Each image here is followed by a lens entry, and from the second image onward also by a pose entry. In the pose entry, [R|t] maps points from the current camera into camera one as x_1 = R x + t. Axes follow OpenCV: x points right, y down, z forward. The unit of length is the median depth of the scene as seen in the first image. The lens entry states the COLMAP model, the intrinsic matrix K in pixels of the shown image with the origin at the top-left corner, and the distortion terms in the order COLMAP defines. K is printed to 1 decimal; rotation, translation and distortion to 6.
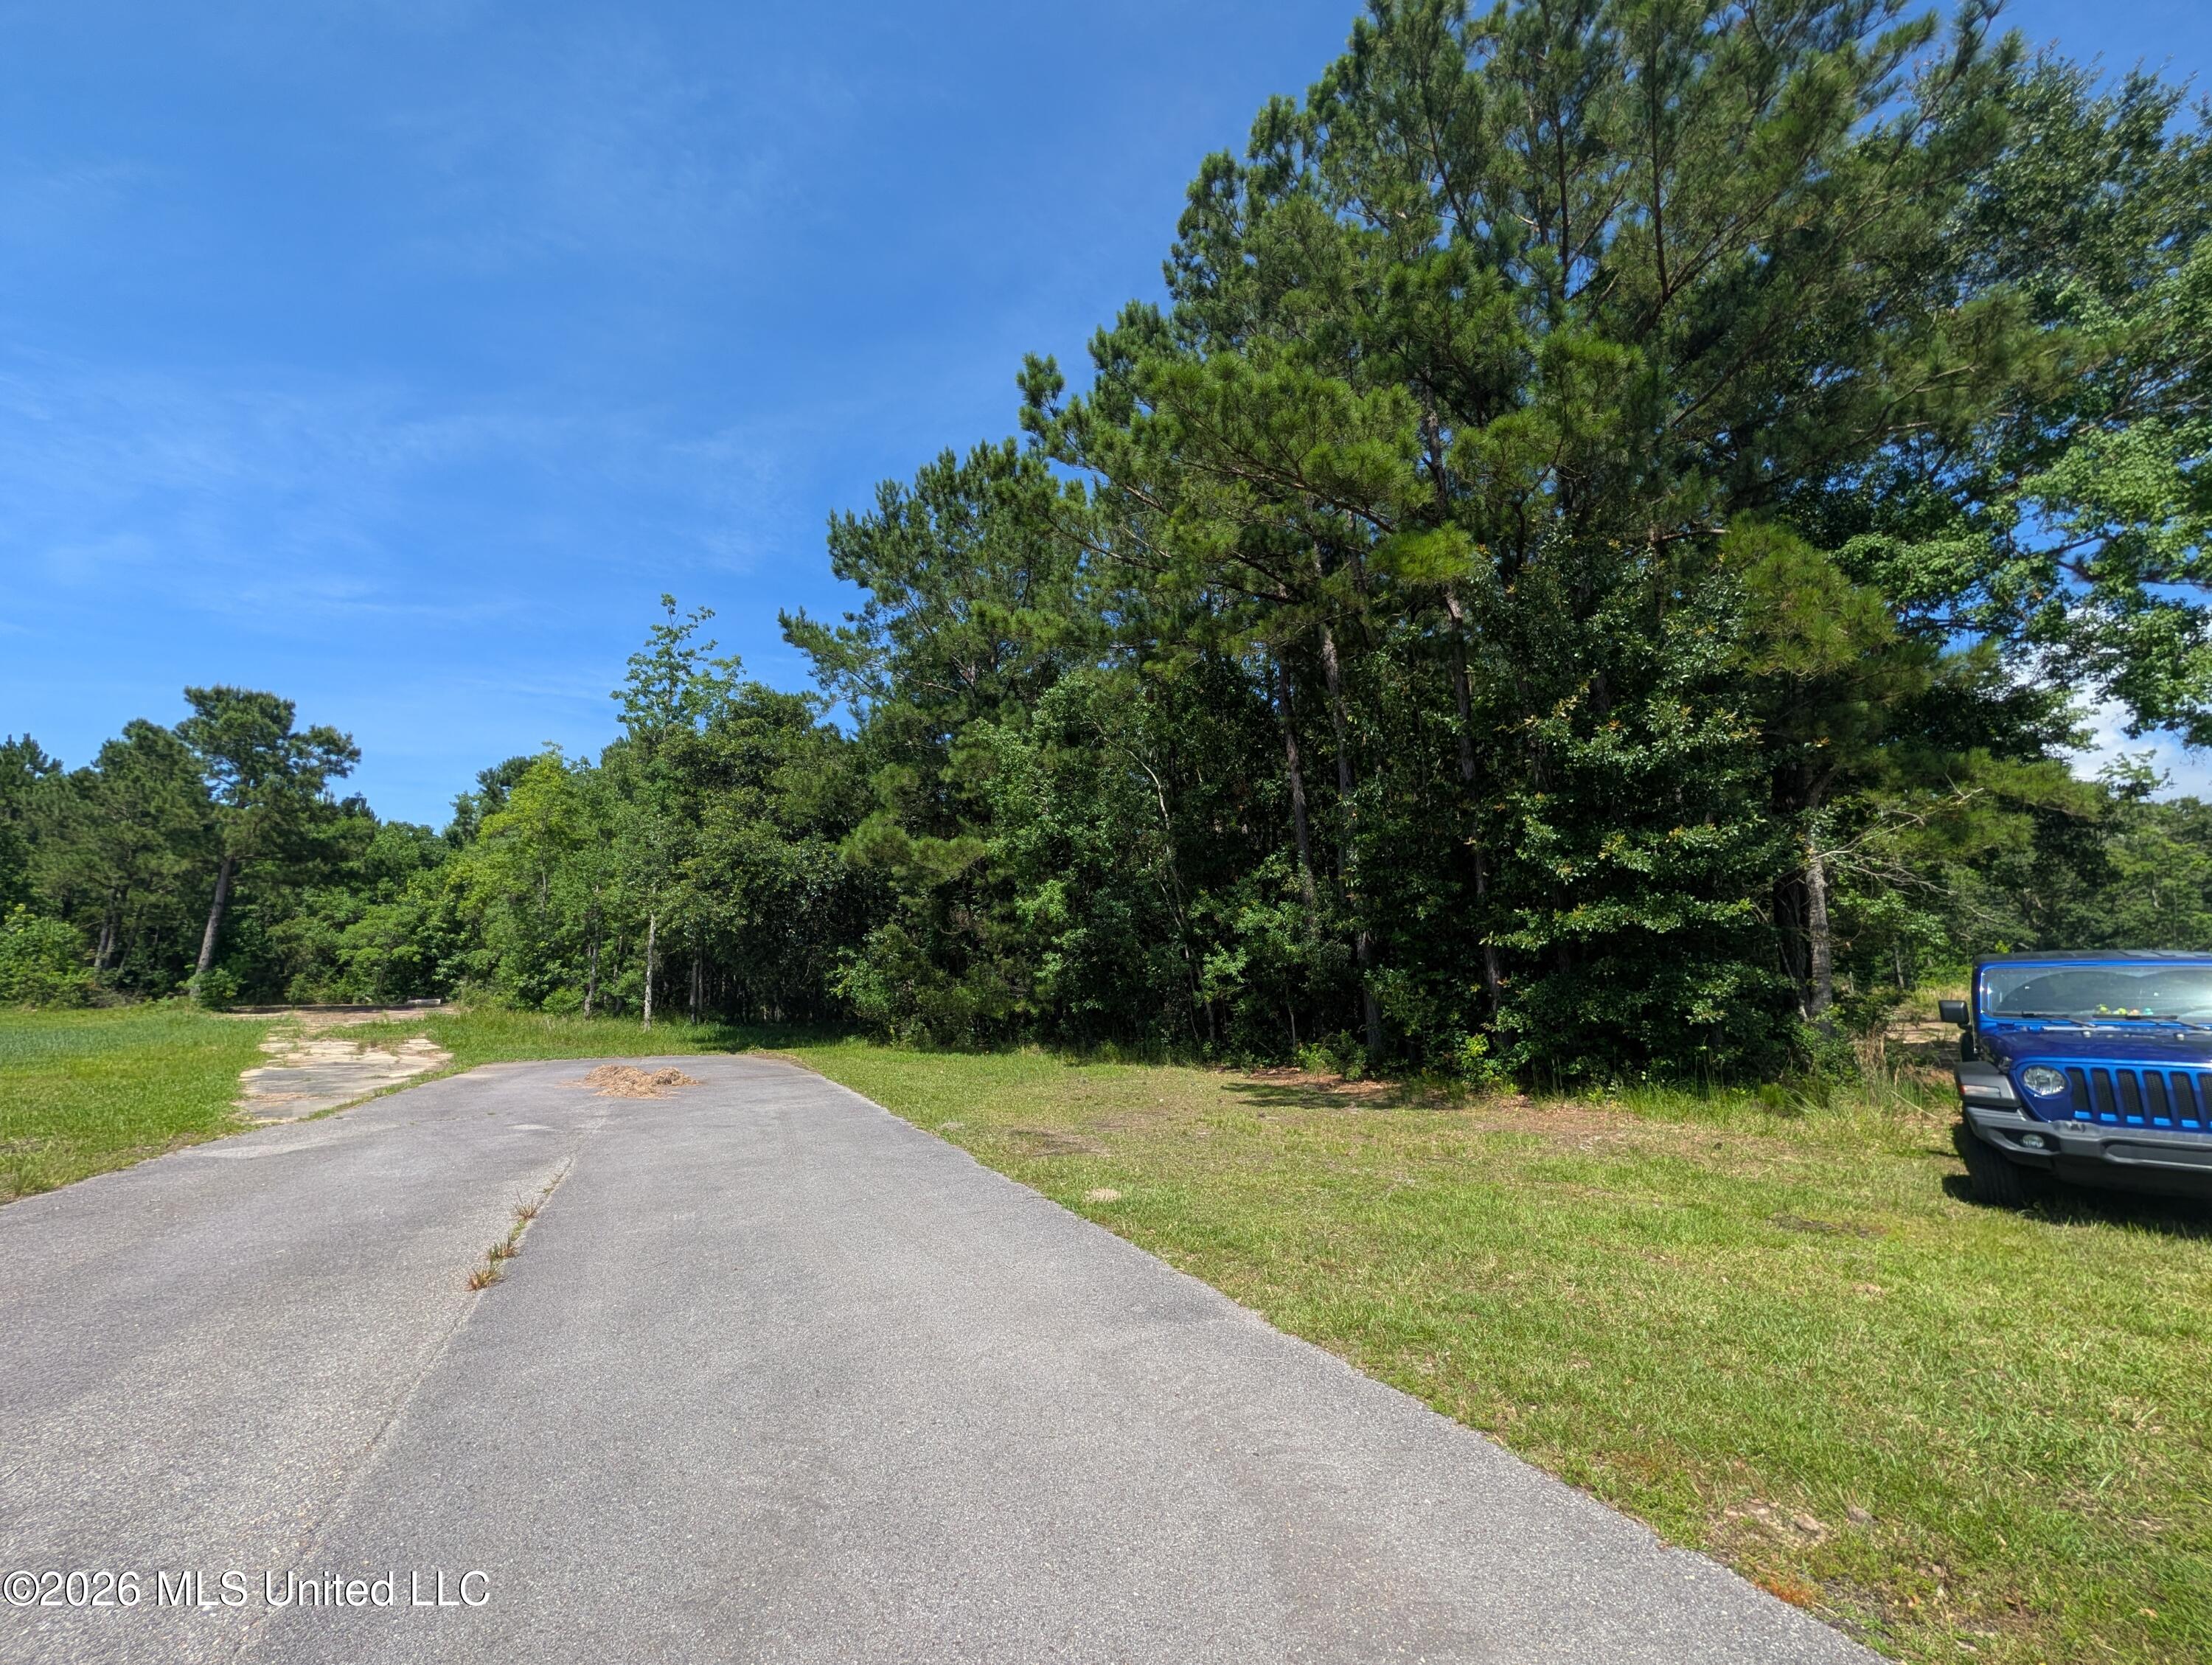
lens RADIAL K [[852.7, 0, 1106.5], [0, 852.7, 841.7], [0, 0, 1]] dist [0.000843, 0.001045]
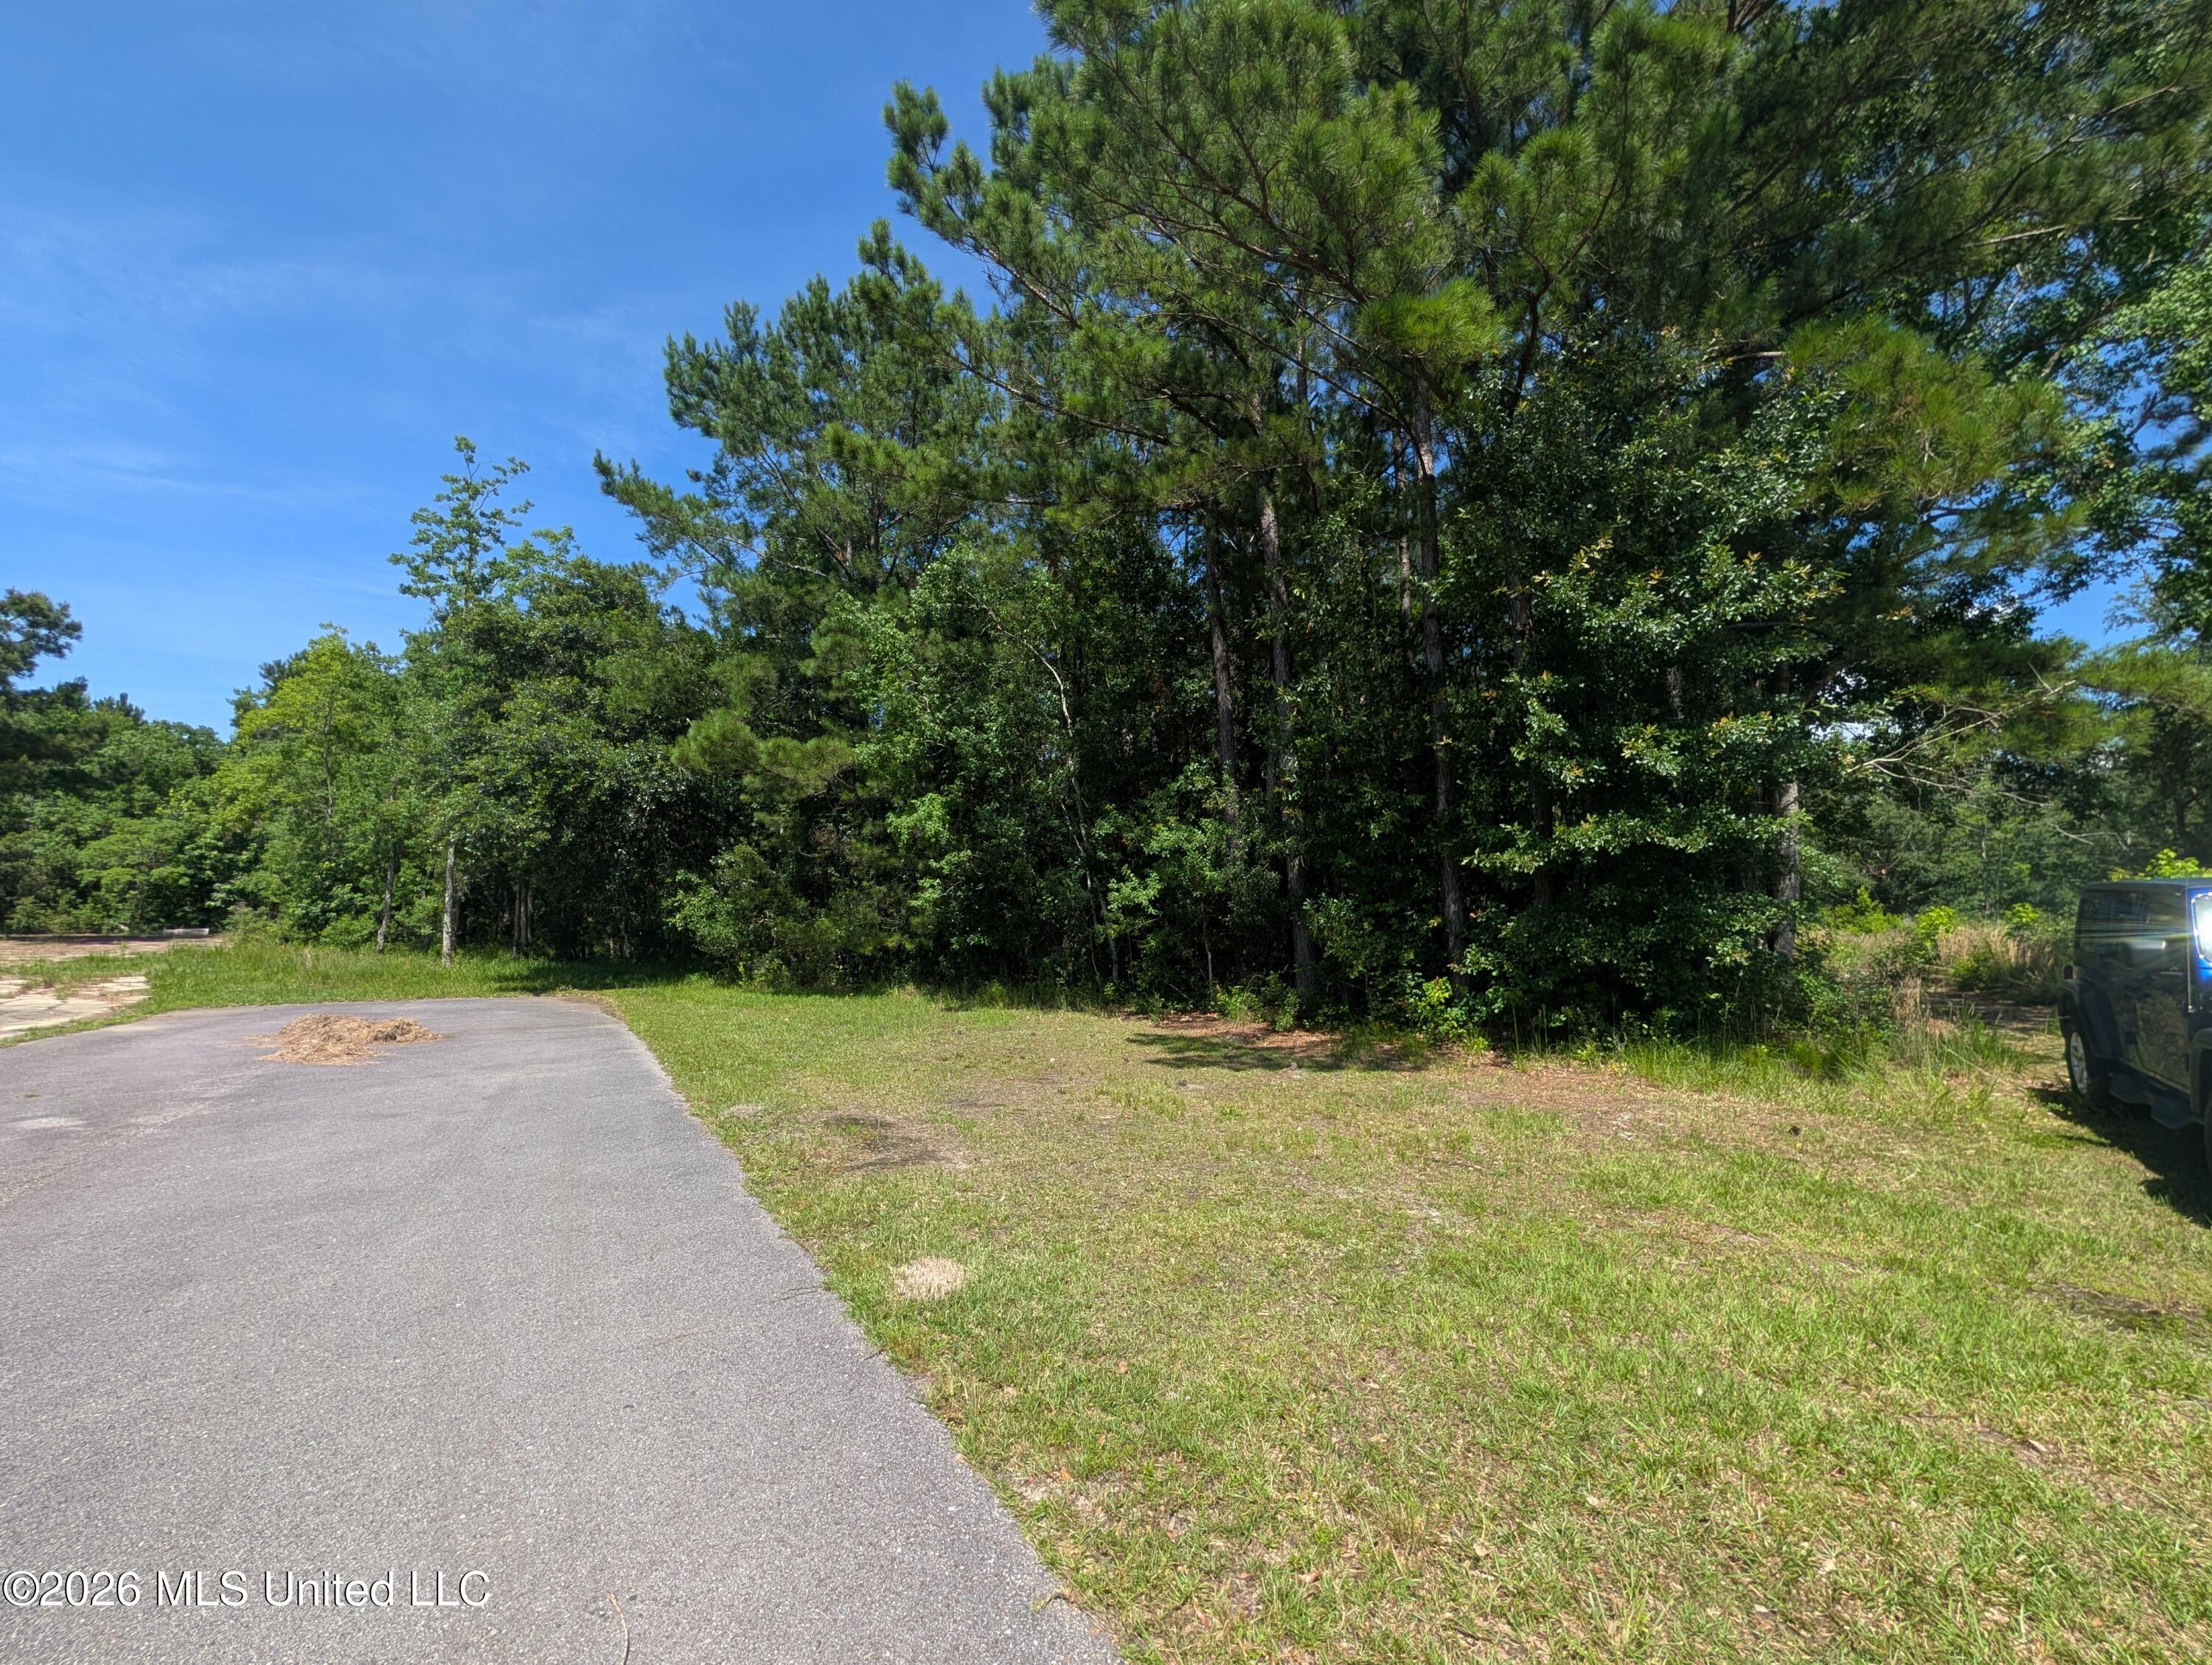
lens RADIAL K [[852.7, 0, 1104.0], [0, 852.7, 831.8], [0, 0, 1]] dist [0.000843, 0.001045]
pose [[0.993630, 0.020714, 0.110771, 0.014948], [-0.027411, 0.997865, 0.059275, 0.033351], [-0.109306, -0.061934, 0.992077, 0.166570]]
